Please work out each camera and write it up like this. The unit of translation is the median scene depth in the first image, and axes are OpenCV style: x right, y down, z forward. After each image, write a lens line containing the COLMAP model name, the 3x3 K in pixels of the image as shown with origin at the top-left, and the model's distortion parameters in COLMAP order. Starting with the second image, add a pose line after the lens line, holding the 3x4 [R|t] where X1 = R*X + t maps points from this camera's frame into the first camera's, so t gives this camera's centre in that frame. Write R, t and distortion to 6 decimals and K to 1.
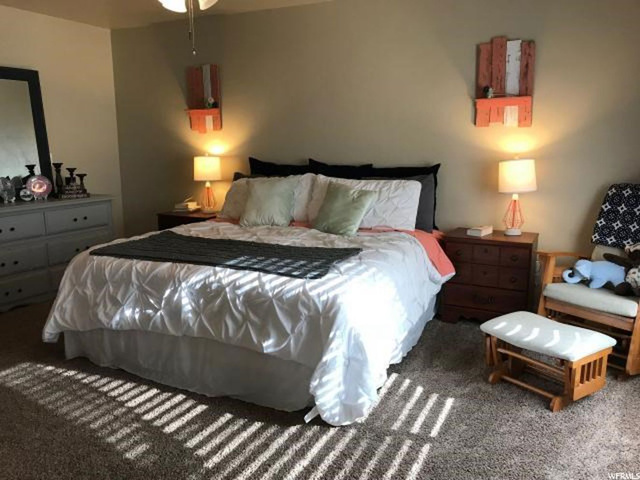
lens RADIAL K [[528.9, 0, 320.0], [0, 528.9, 240.0], [0, 0, 1]] dist [0.012970, 0.001550]
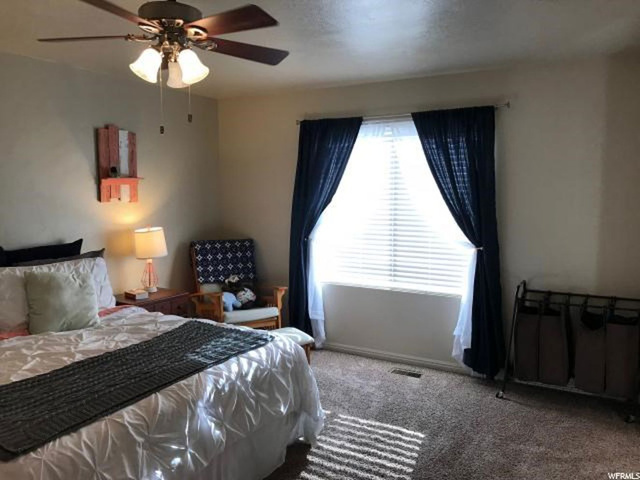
lens RADIAL K [[528.9, 0, 320.0], [0, 528.9, 240.0], [0, 0, 1]] dist [0.012970, 0.001550]
pose [[0.059999, -0.092725, 0.993882, -0.796889], [0.168217, 0.982375, 0.081496, -0.158881], [-0.983922, 0.162298, 0.074540, 0.520412]]
